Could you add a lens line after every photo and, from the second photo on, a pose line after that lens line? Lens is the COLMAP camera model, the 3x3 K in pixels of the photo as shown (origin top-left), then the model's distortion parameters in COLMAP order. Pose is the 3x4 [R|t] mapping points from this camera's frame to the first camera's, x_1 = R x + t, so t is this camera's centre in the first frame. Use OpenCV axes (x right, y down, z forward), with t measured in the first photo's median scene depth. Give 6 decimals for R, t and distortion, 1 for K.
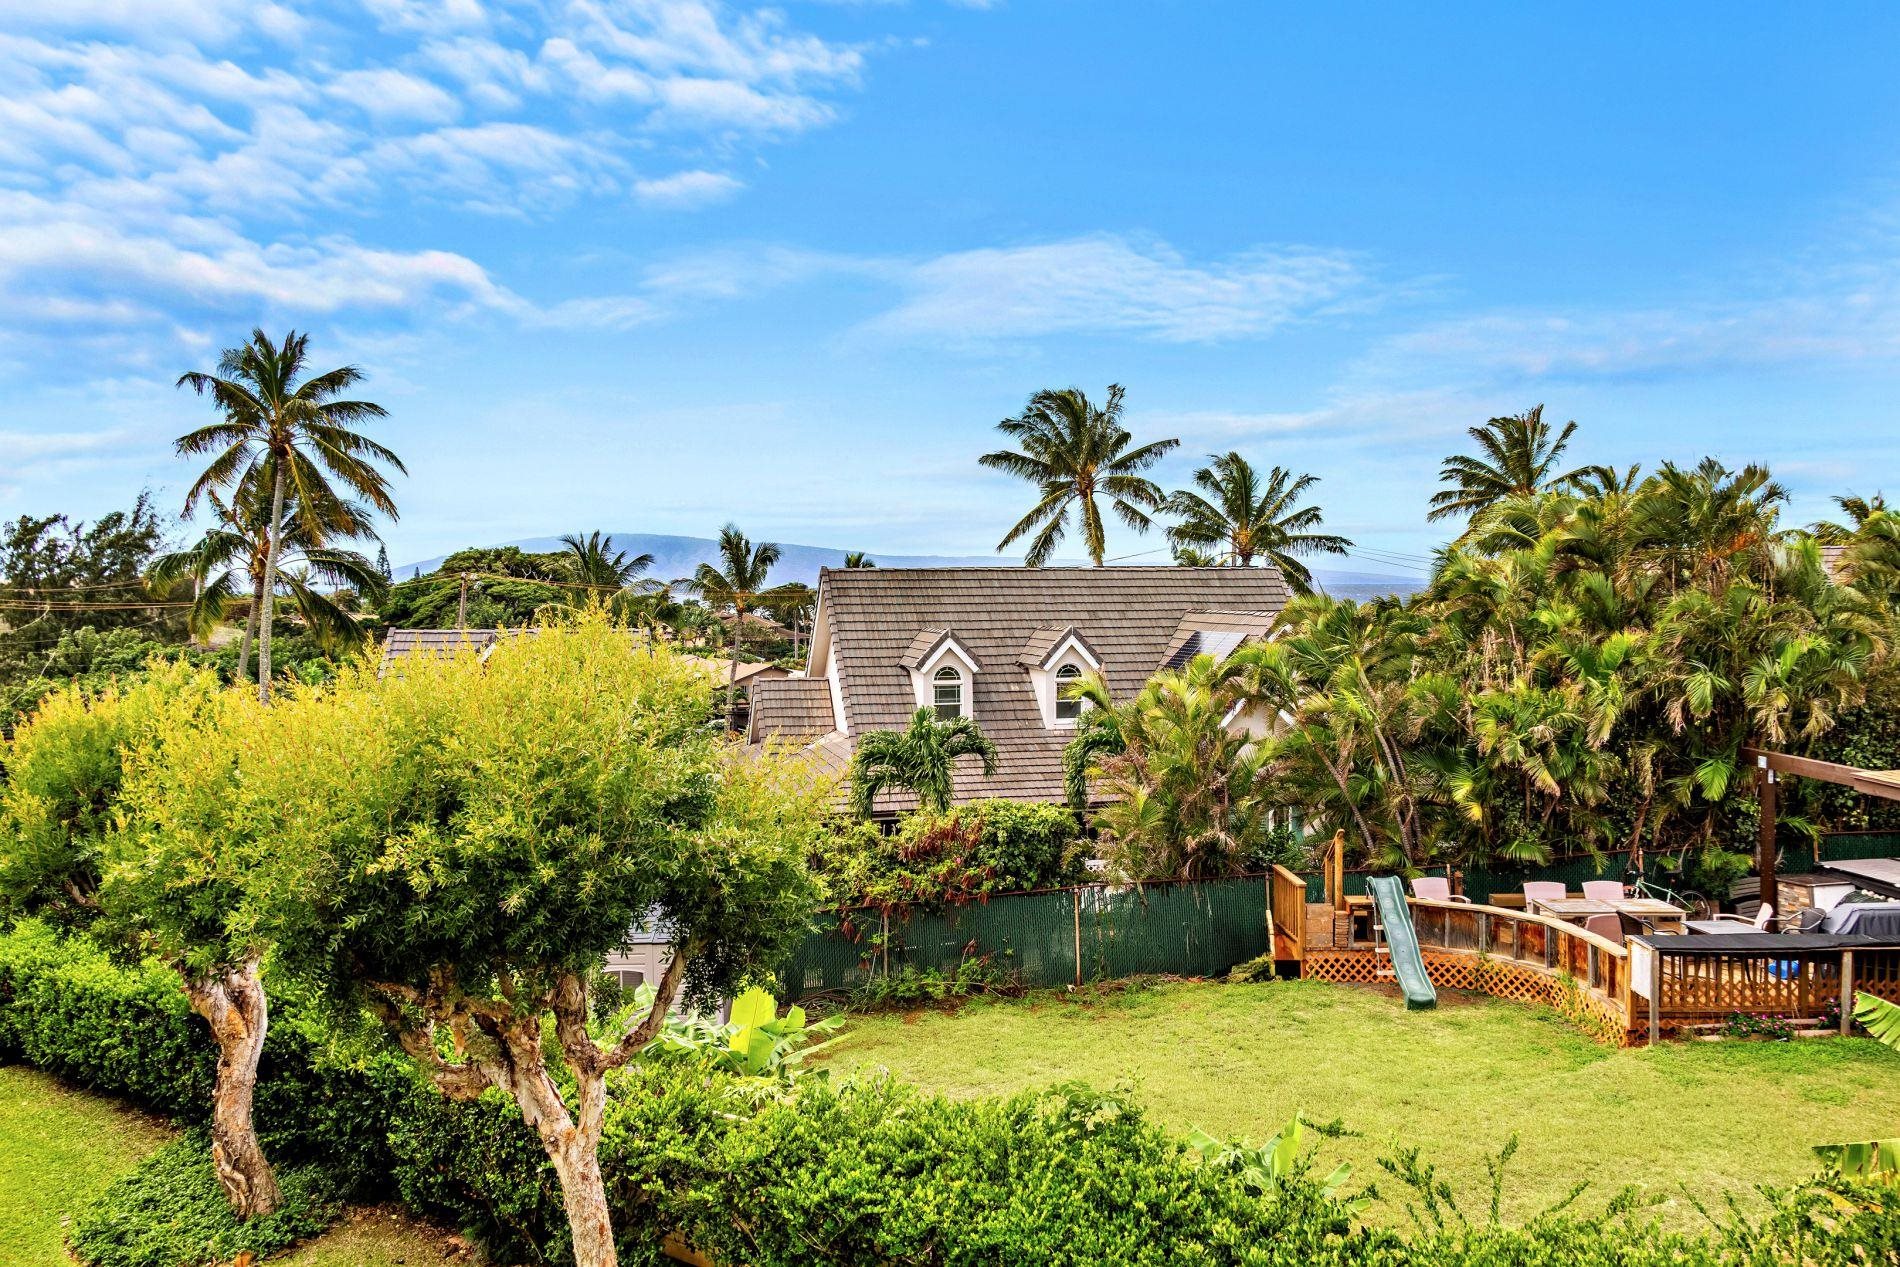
lens RADIAL K [[1491.9, 0, 951.2], [0, 1491.9, 617.9], [0, 0, 1]] dist [0.068009, -0.077126]
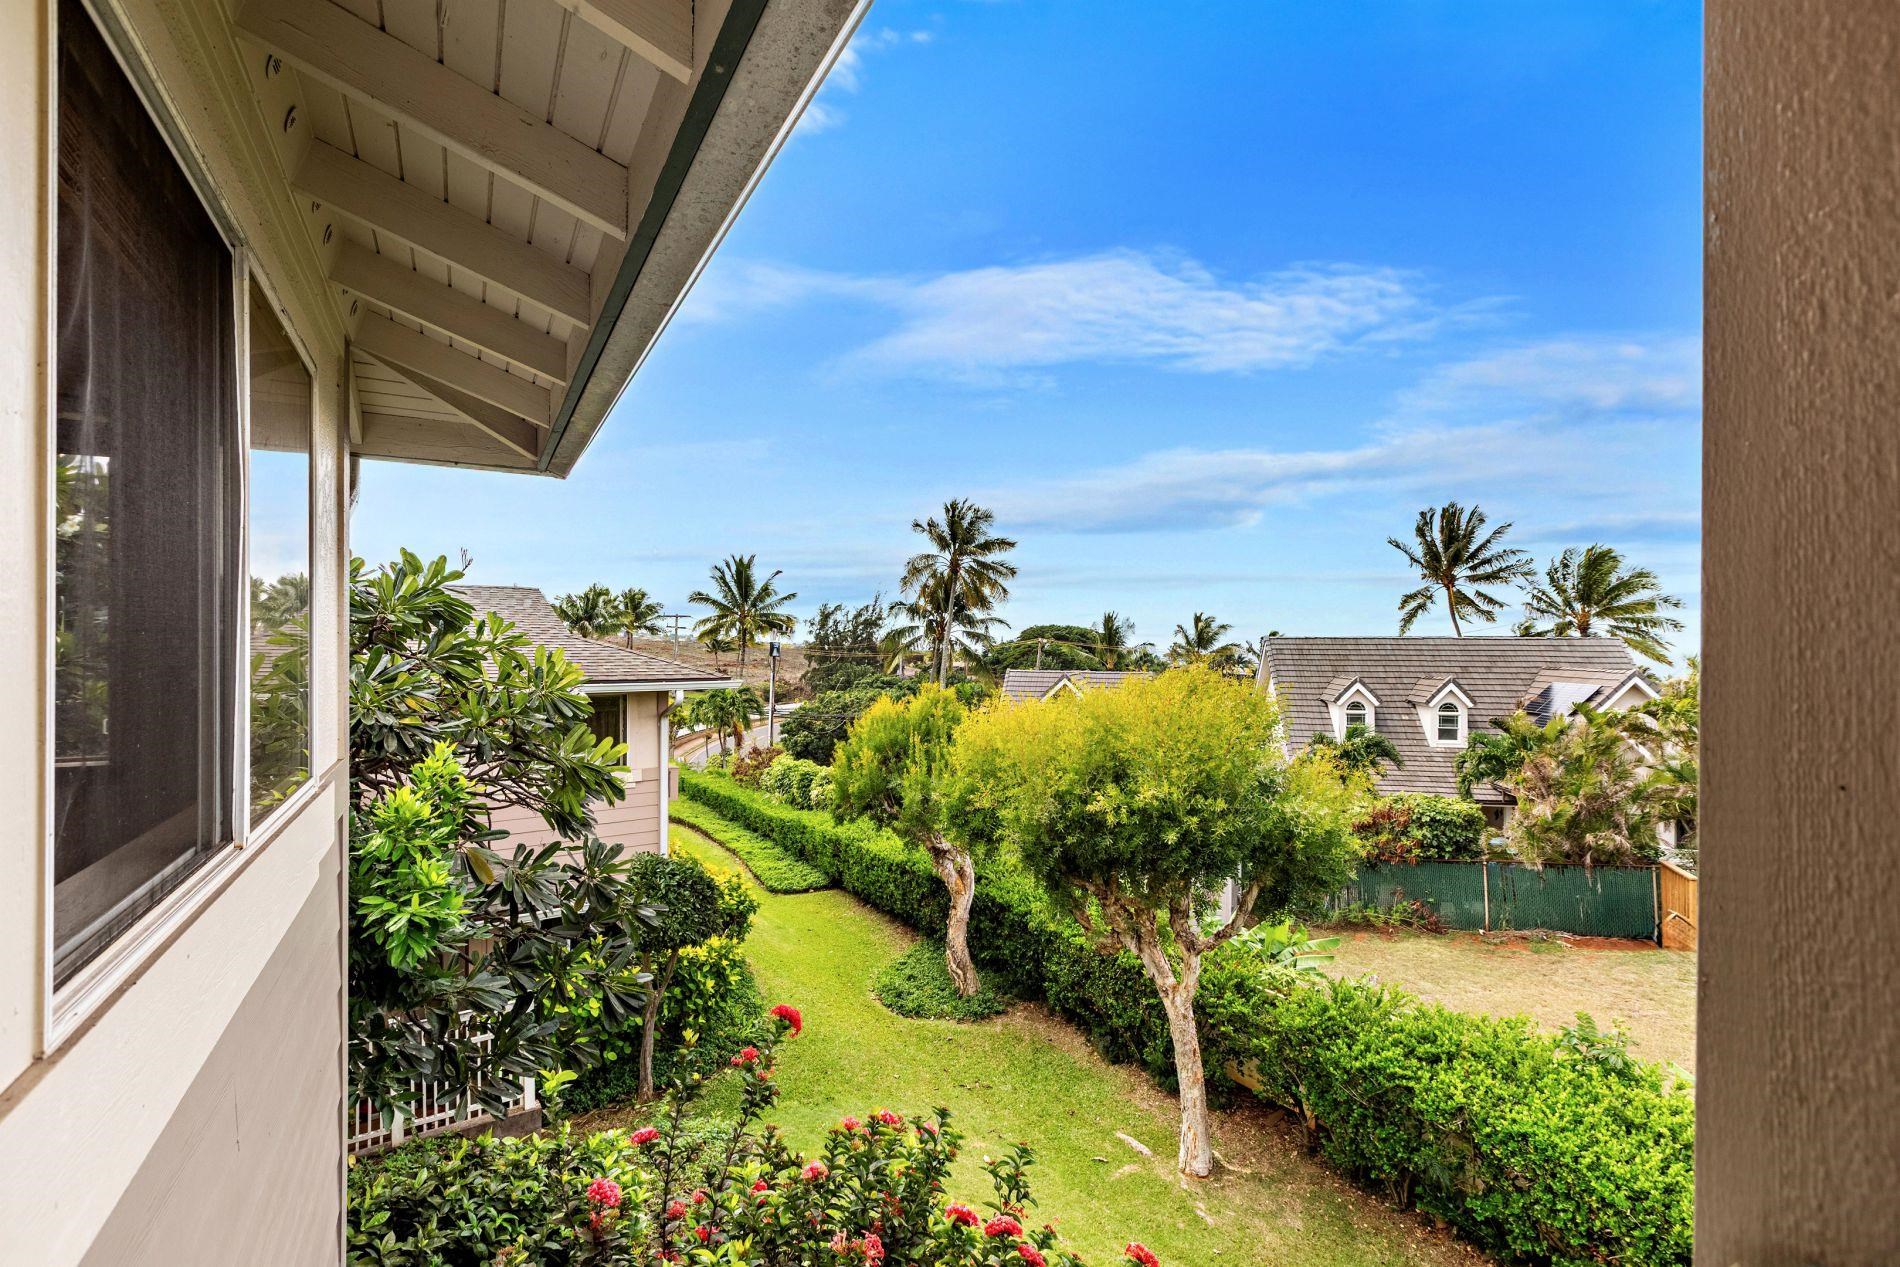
lens RADIAL K [[869.6, 0, 914.9], [0, 869.6, 630.5], [0, 0, 1]] dist [0.002459, -0.000158]
pose [[0.905508, 0.001387, -0.424328, -0.067656], [-0.018815, 0.999142, -0.036886, 0.003623], [0.423913, 0.041385, 0.904757, 0.023743]]
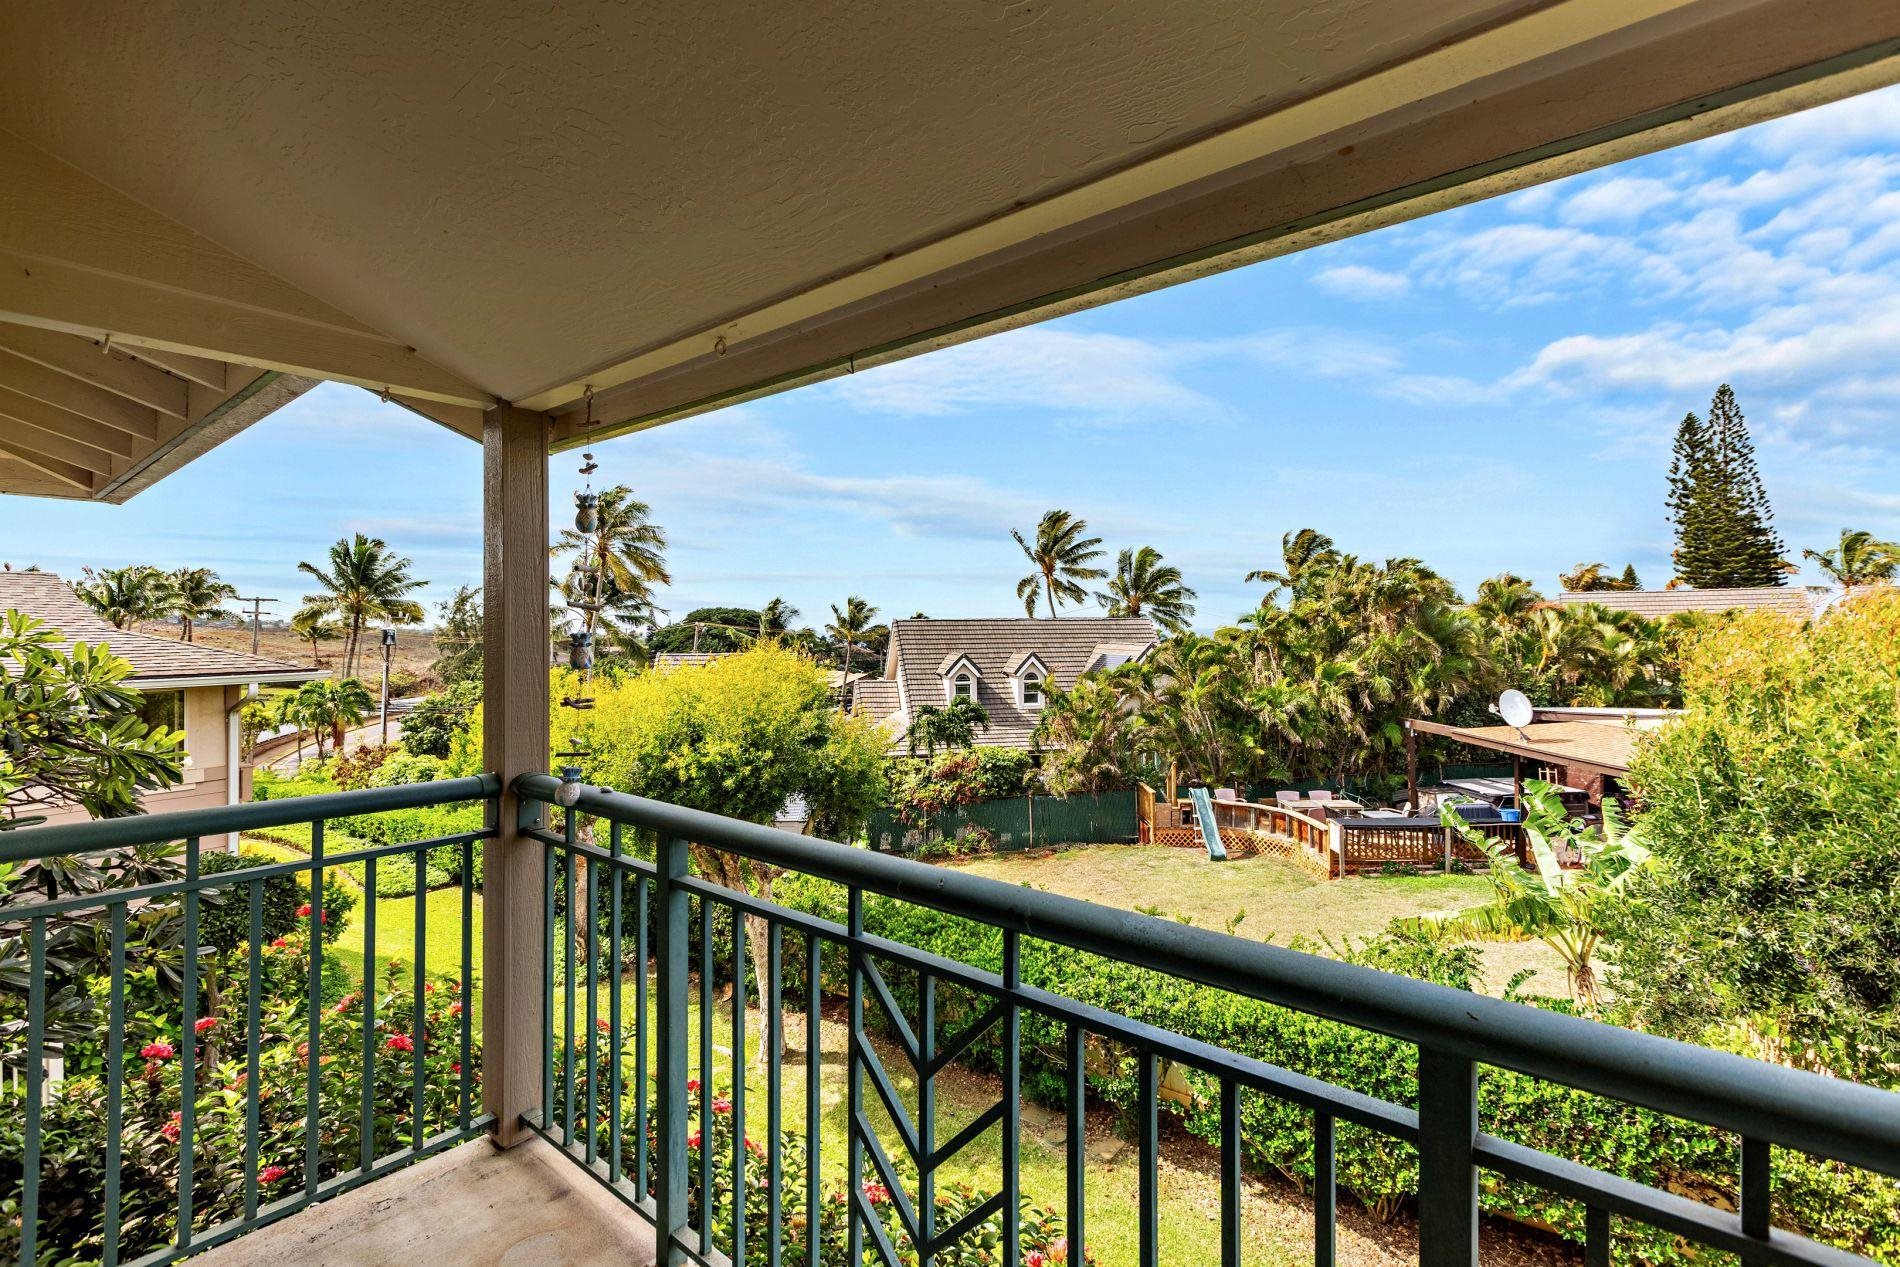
lens RADIAL K [[857.8, 0, 942.1], [0, 857.8, 610.0], [0, 0, 1]] dist [0.000368, 0.000163]
pose [[0.999453, -0.002511, -0.032976, 0.014064], [0.001057, 0.999028, -0.044056, 0.002604], [0.033054, 0.043997, 0.998485, -0.063854]]
